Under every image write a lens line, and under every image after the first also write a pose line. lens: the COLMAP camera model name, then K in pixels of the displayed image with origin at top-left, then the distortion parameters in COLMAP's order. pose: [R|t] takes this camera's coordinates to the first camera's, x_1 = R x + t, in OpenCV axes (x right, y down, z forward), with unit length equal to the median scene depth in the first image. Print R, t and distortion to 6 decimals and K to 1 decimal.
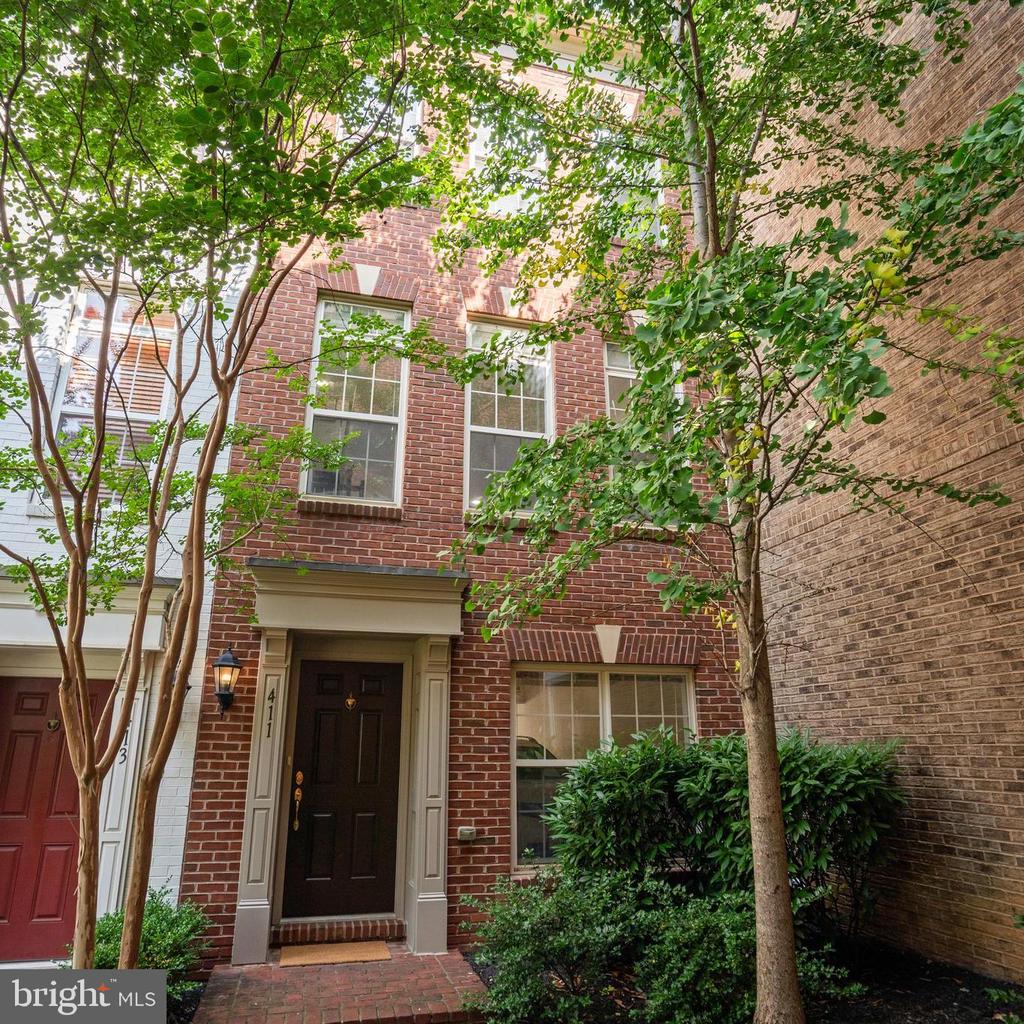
lens RADIAL K [[723.1, 0, 512.0], [0, 723.1, 512.0], [0, 0, 1]] dist [-0.073982, 0.041888]
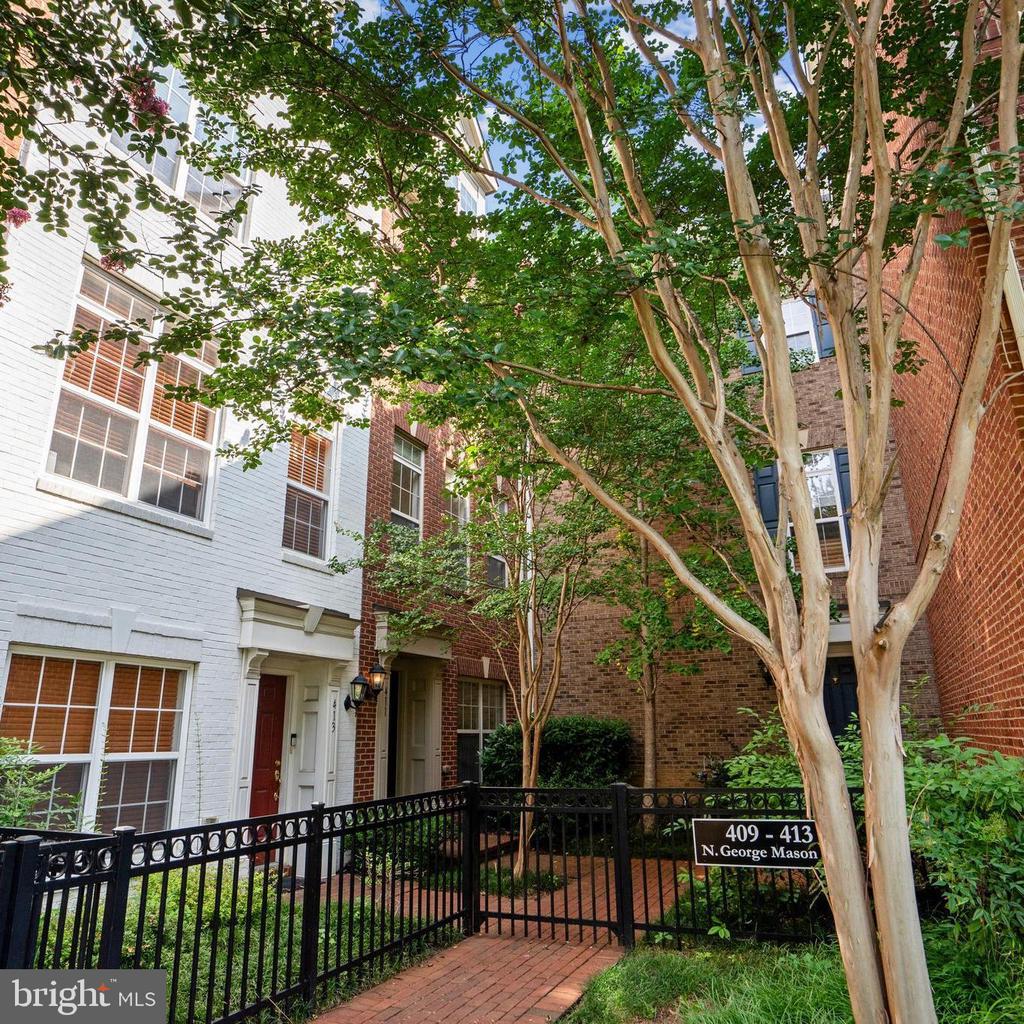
lens RADIAL K [[723.1, 0, 512.0], [0, 723.1, 512.0], [0, 0, 1]] dist [-0.073982, 0.041888]
pose [[0.655845, 0.215505, 0.723481, -1.434879], [-0.222868, 0.970942, -0.087183, -0.065609], [-0.721247, -0.104062, 0.684817, -0.308158]]
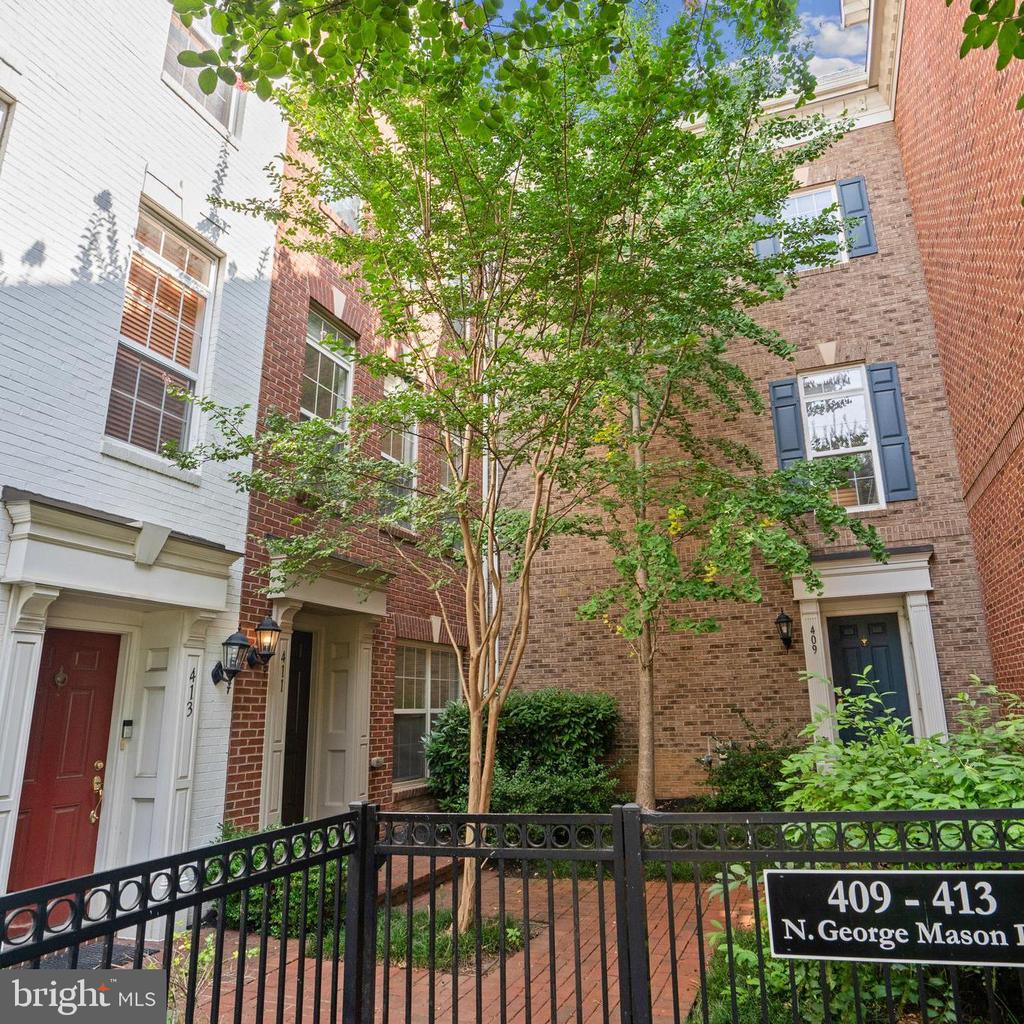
lens RADIAL K [[722.1, 0, 577.6], [0, 722.1, 509.6], [0, 0, 1]] dist [-0.072822, 0.037405]
pose [[0.559041, 0.203510, 0.803777, -1.051765], [-0.226399, 0.970039, -0.088142, 0.016458], [-0.797632, -0.132699, 0.588366, -0.041424]]
